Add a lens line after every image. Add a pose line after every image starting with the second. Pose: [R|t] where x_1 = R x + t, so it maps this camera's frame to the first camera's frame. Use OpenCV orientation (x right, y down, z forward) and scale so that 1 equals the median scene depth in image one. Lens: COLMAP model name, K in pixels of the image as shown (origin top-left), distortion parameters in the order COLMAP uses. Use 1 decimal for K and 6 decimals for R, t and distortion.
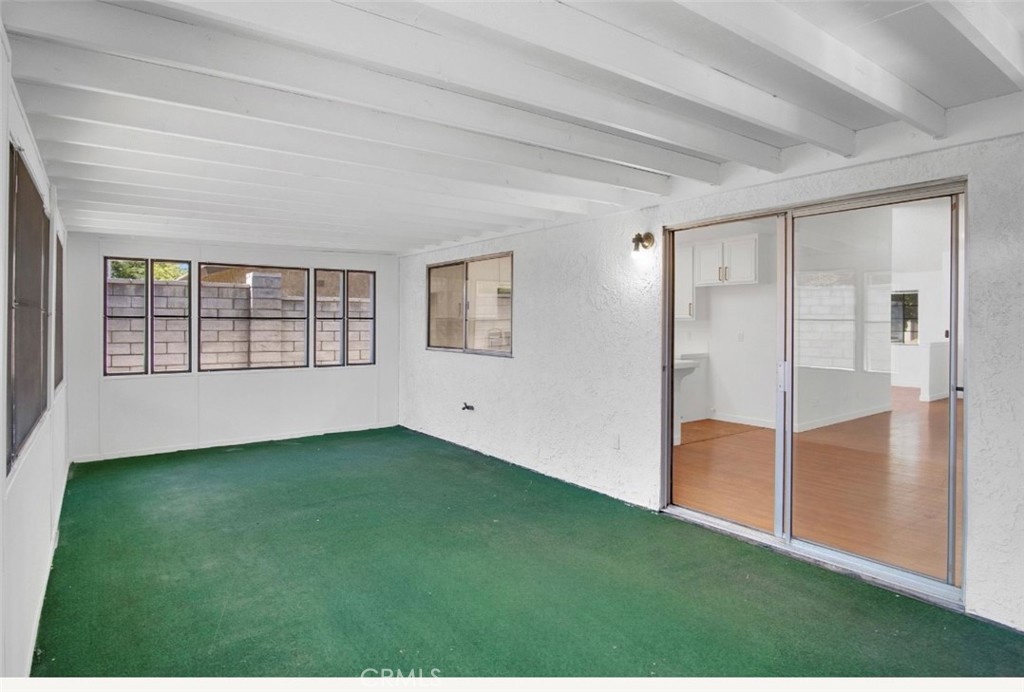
lens RADIAL K [[561.1, 0, 512.6], [0, 561.1, 316.6], [0, 0, 1]] dist [0.001497, 0.000344]
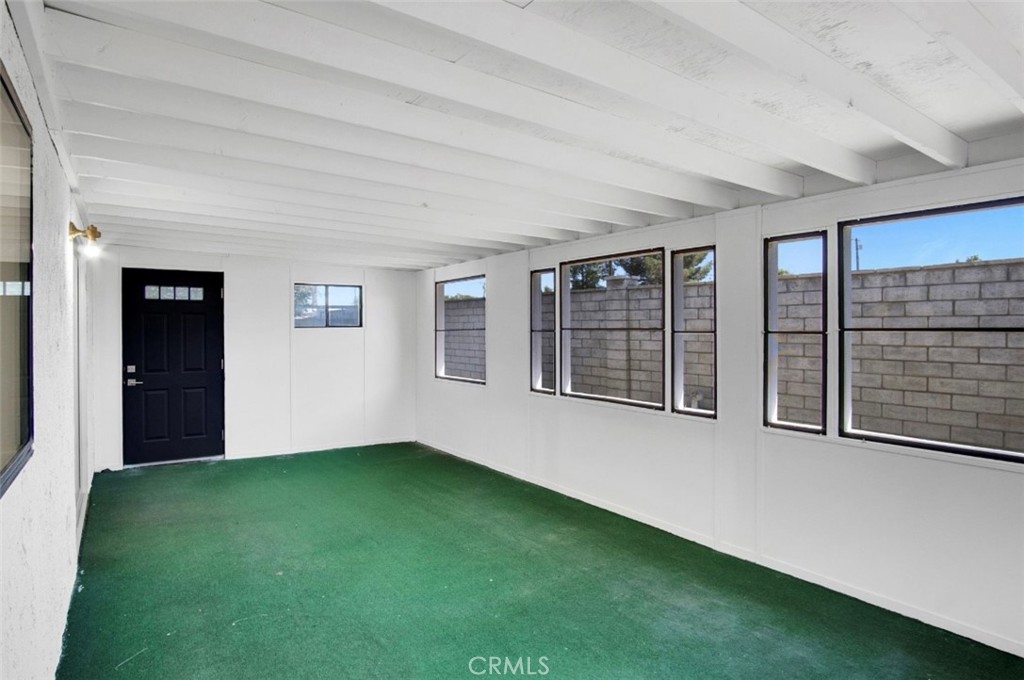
lens RADIAL K [[556.1, 0, 512.0], [0, 556.1, 340.0], [0, 0, 1]] dist [-0.000338, -0.000242]
pose [[-0.999661, -0.002256, 0.025930, -0.443827], [-0.002037, 0.999962, 0.008491, 0.003936], [-0.025948, 0.008435, -0.999628, 2.020192]]
